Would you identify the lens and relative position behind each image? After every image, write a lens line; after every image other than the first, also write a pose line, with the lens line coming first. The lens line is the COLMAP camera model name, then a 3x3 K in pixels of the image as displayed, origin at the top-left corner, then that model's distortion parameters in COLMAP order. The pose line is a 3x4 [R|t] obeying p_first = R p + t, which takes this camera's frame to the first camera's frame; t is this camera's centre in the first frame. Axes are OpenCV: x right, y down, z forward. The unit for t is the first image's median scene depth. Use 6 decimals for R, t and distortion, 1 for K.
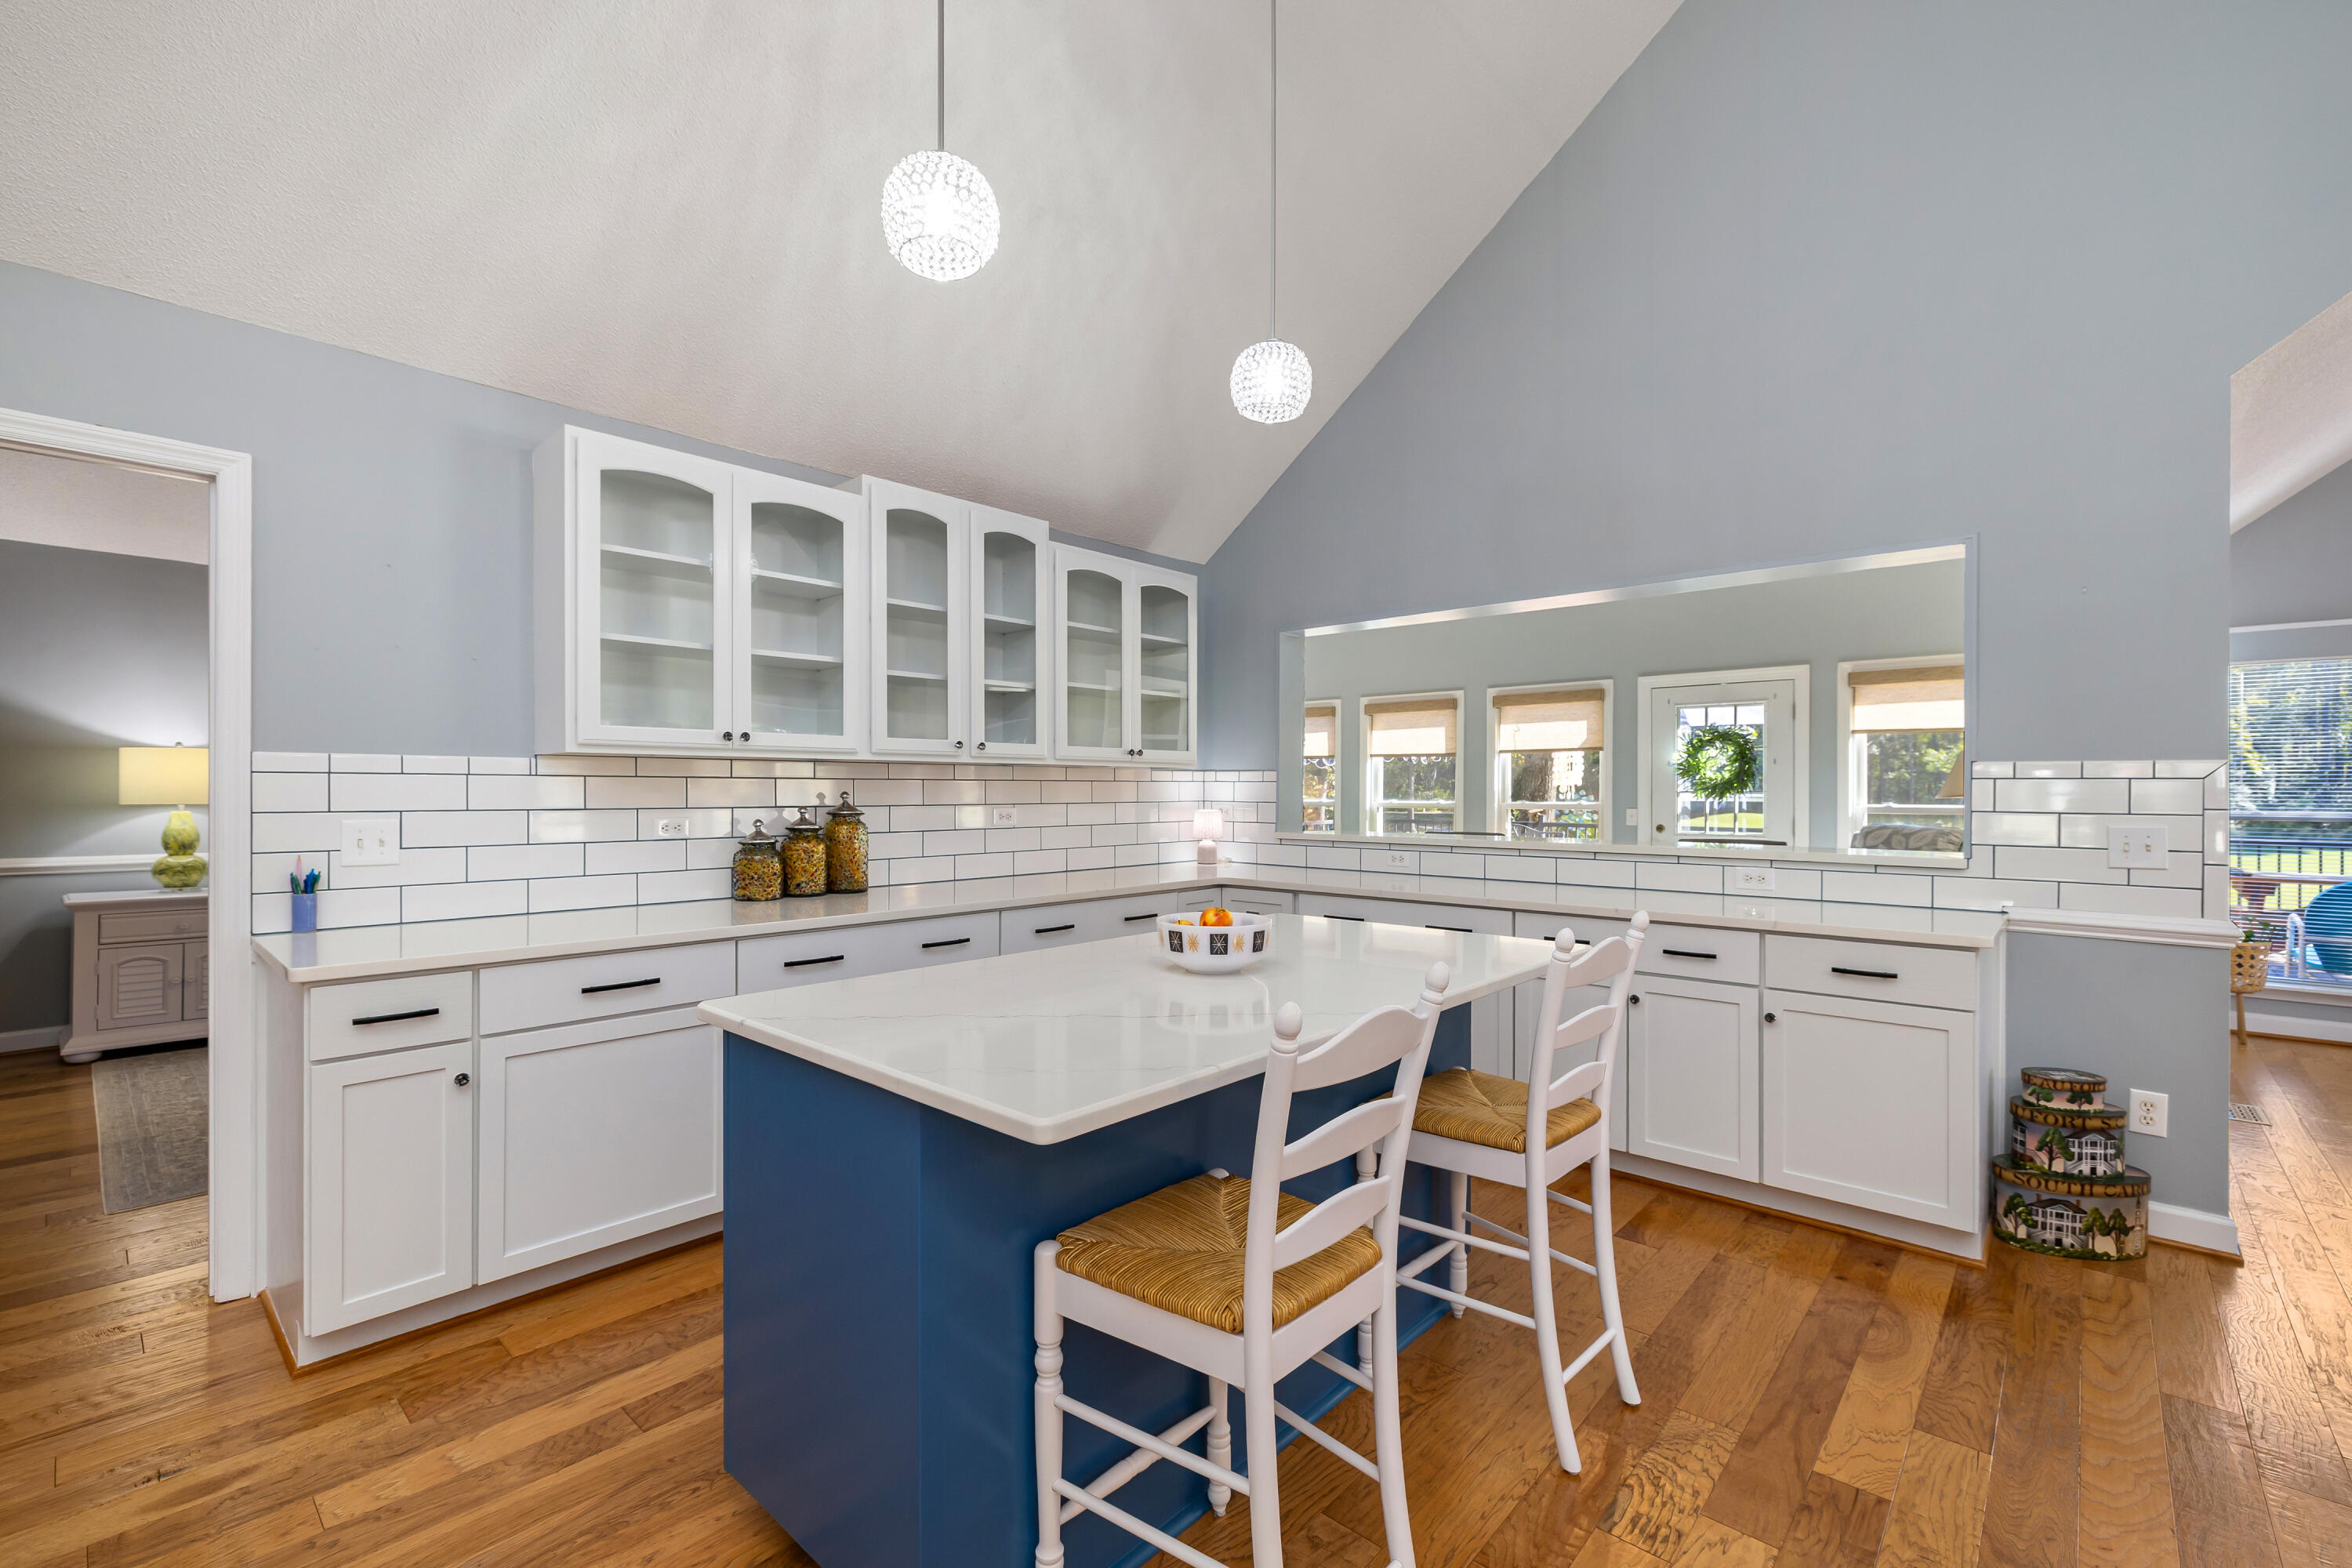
lens RADIAL K [[1000.3, 0, 1177.5], [0, 1000.3, 791.8], [0, 0, 1]] dist [0.000442, 0.000057]
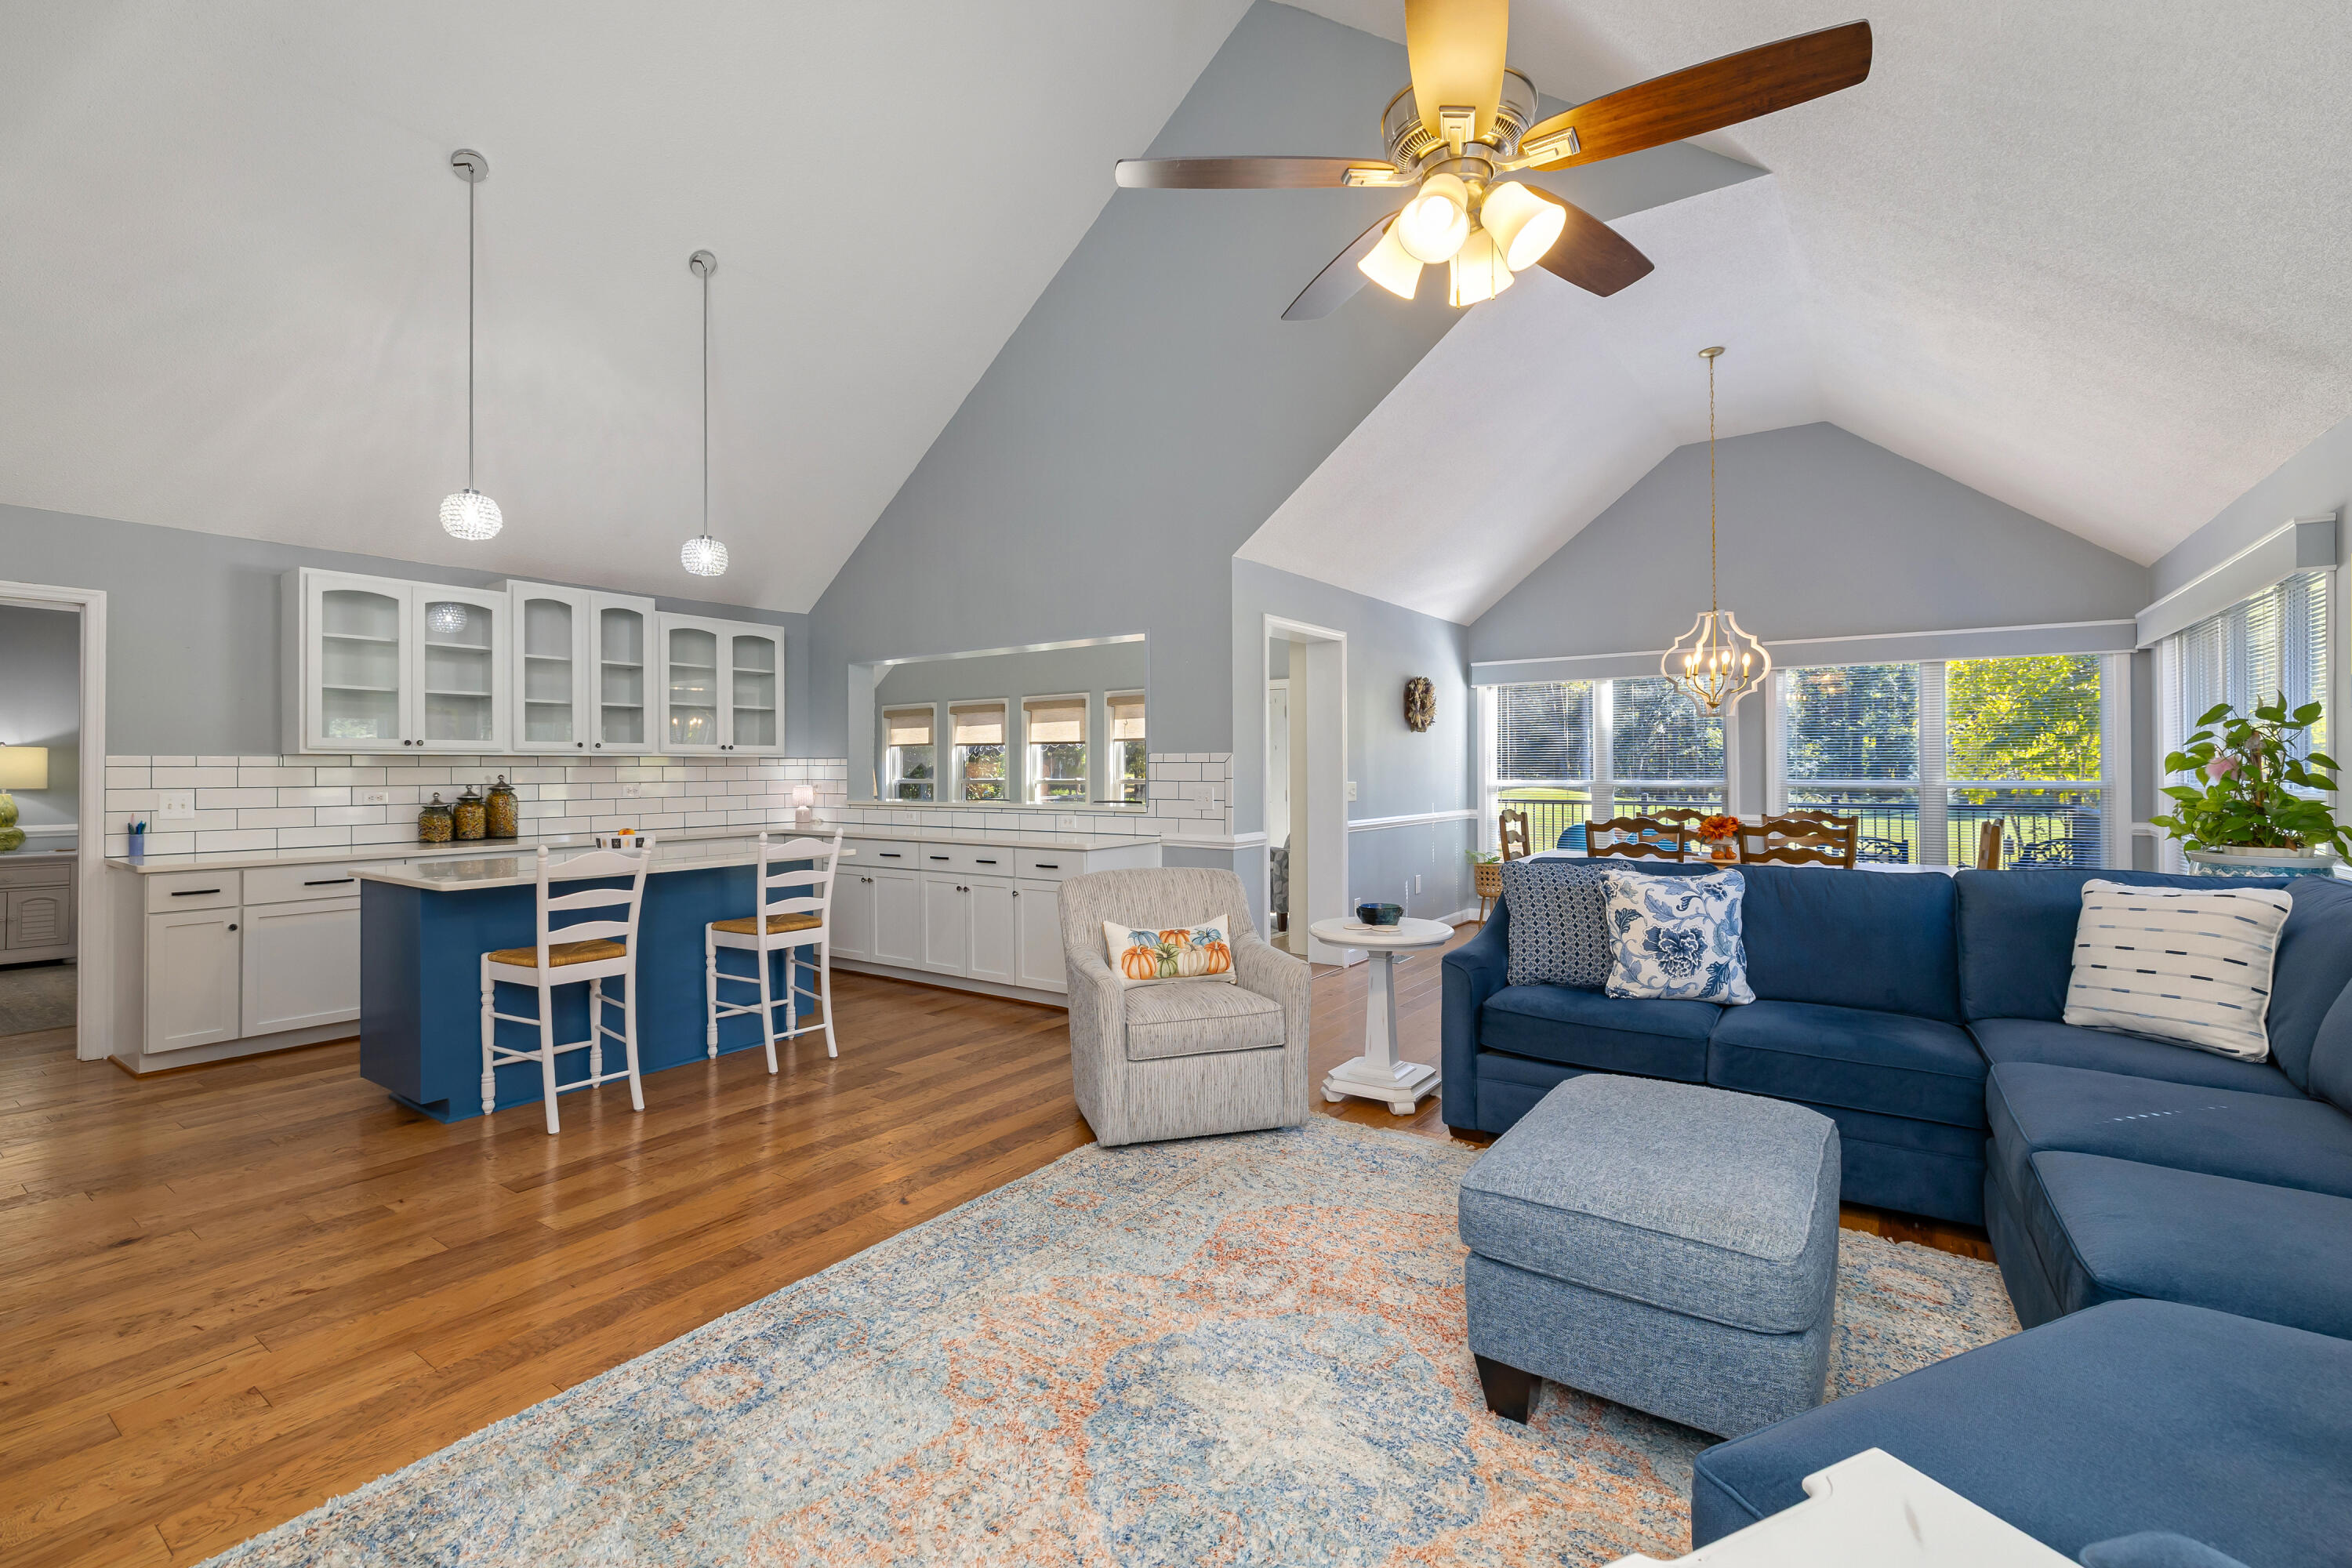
lens RADIAL K [[1026.7, 0, 1165.8], [0, 1026.7, 758.1], [0, 0, 1]] dist [0.001043, 0.000294]
pose [[0.993335, -0.006393, 0.115084, 0.525056], [0.007978, 0.999880, -0.013316, 0.003098], [-0.114985, 0.014146, 0.993267, -0.732915]]
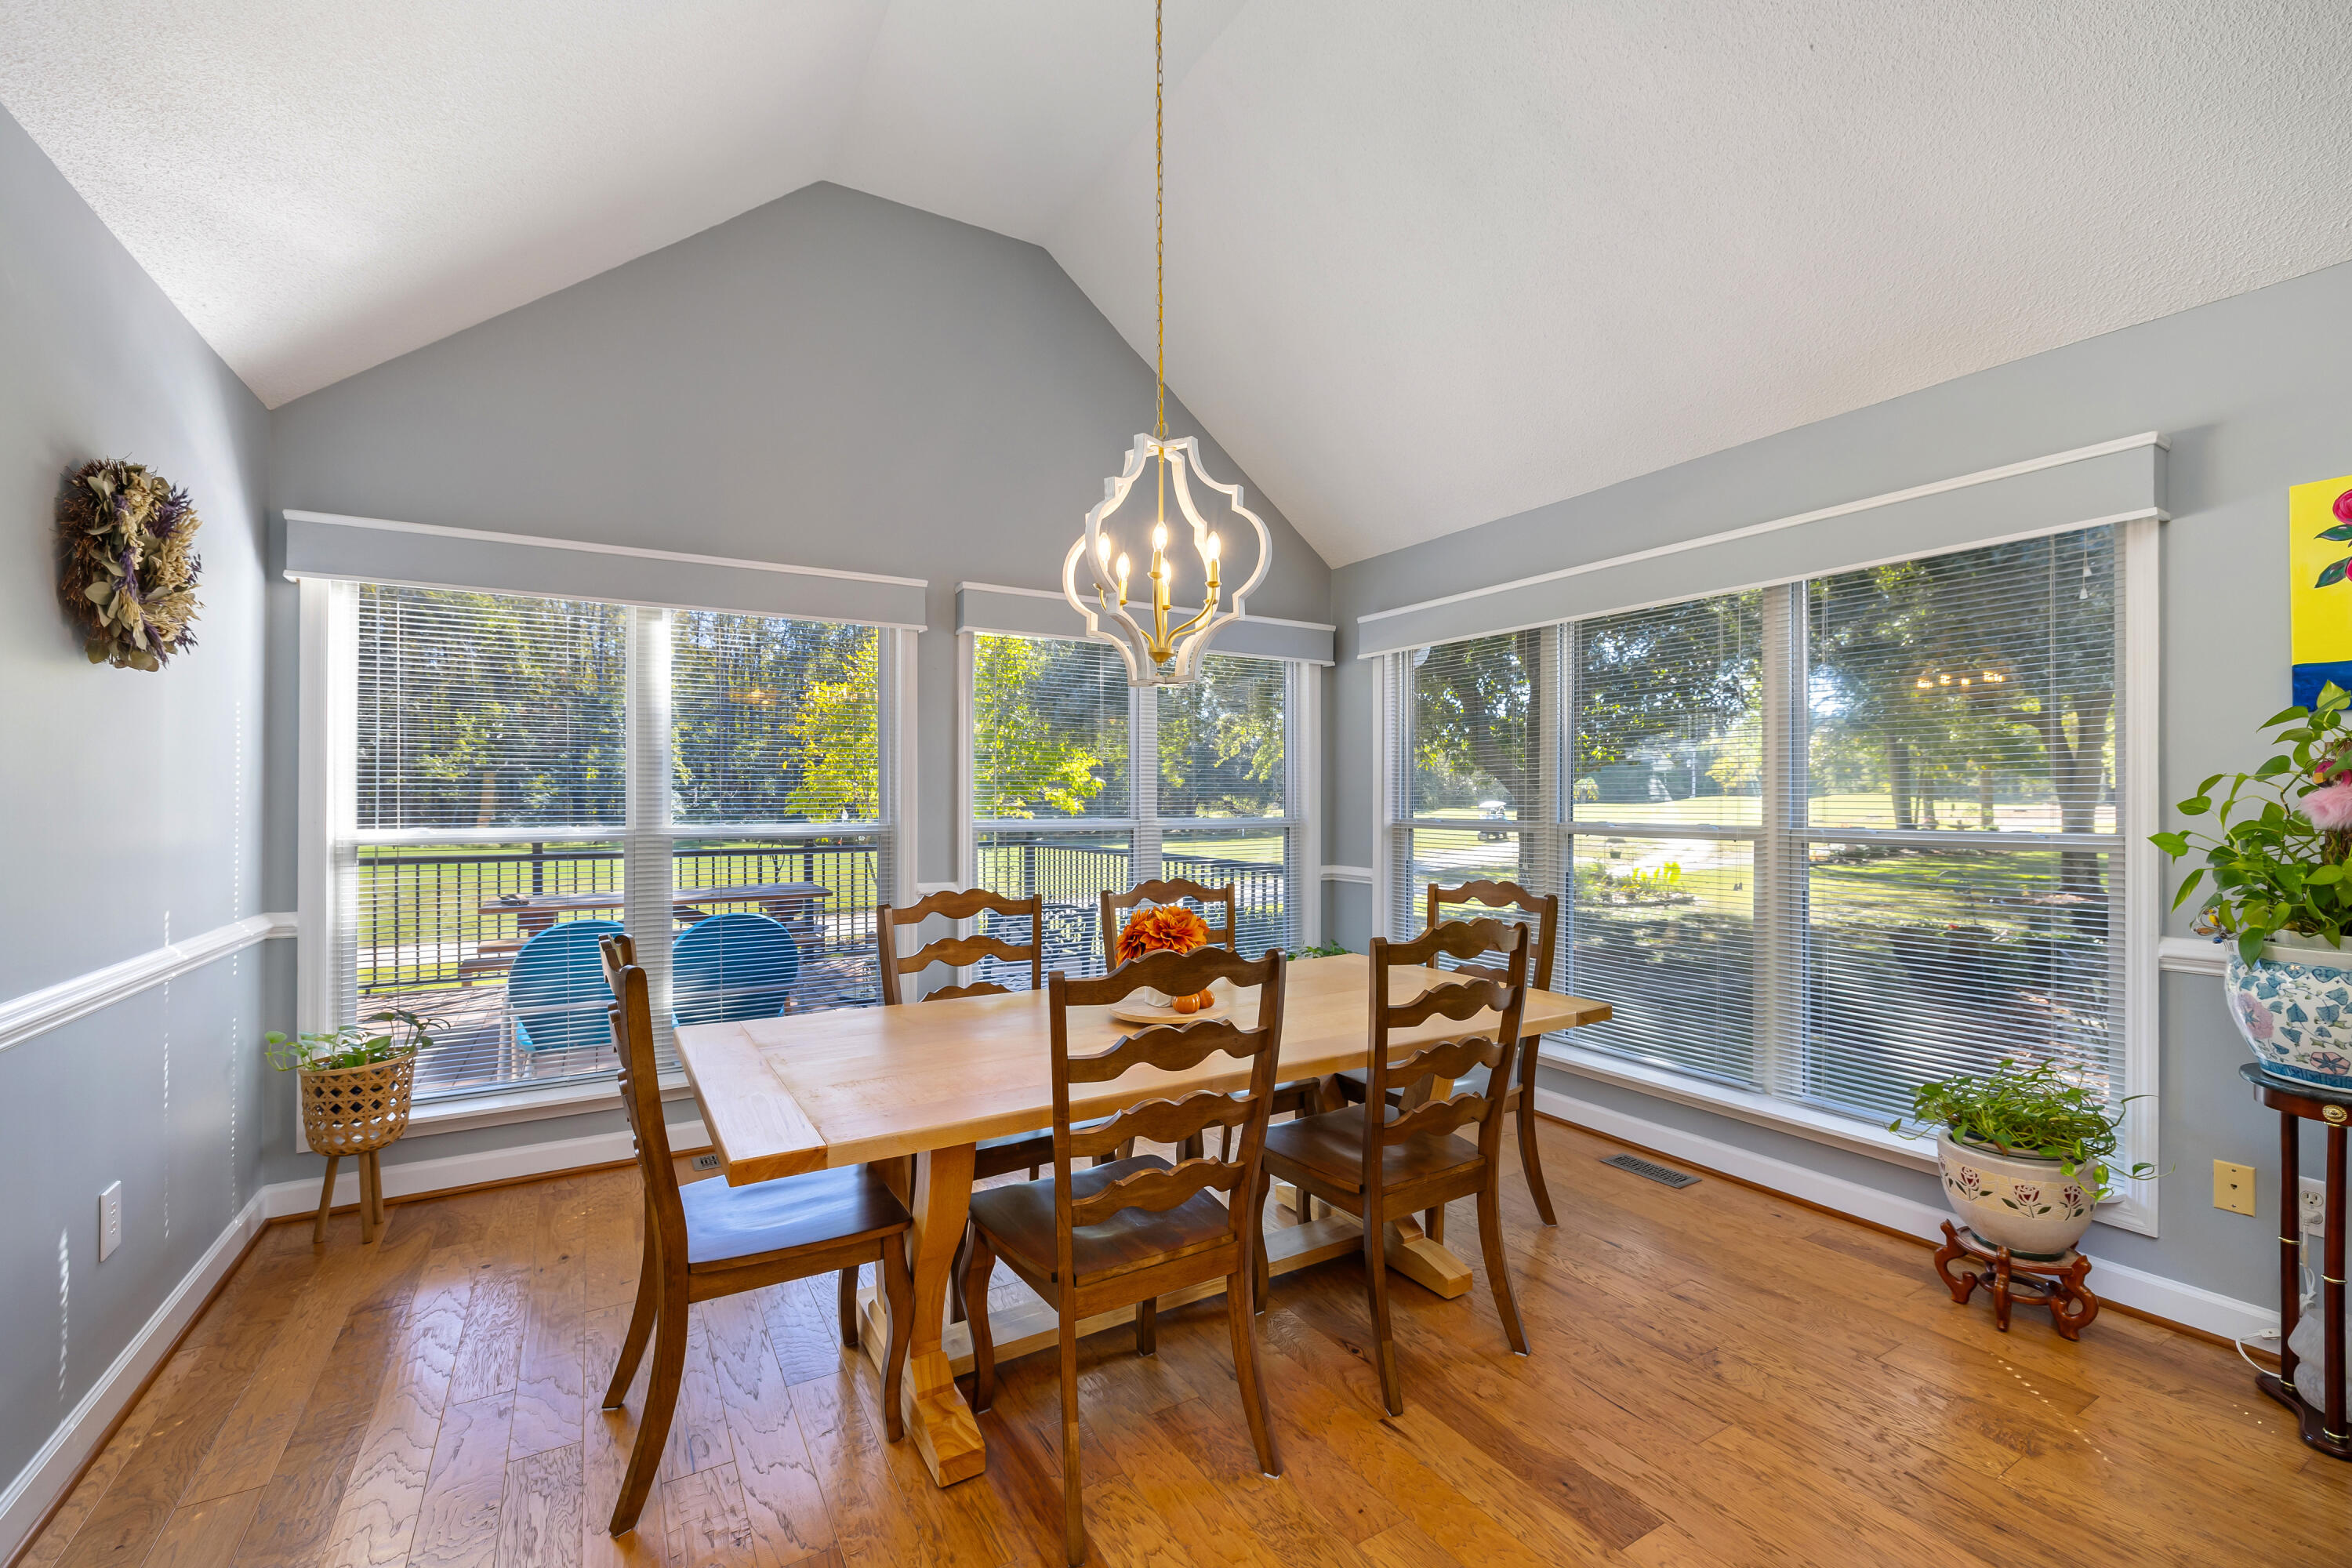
lens RADIAL K [[1029.5, 0, 1190.0], [0, 1029.5, 795.6], [0, 0, 1]] dist [0.034298, 0.000092]
pose [[0.270821, -0.003472, 0.962624, 0.857921], [0.009615, 0.999953, 0.000902, 0.005389], [-0.962582, 0.009011, 0.270841, 0.538548]]
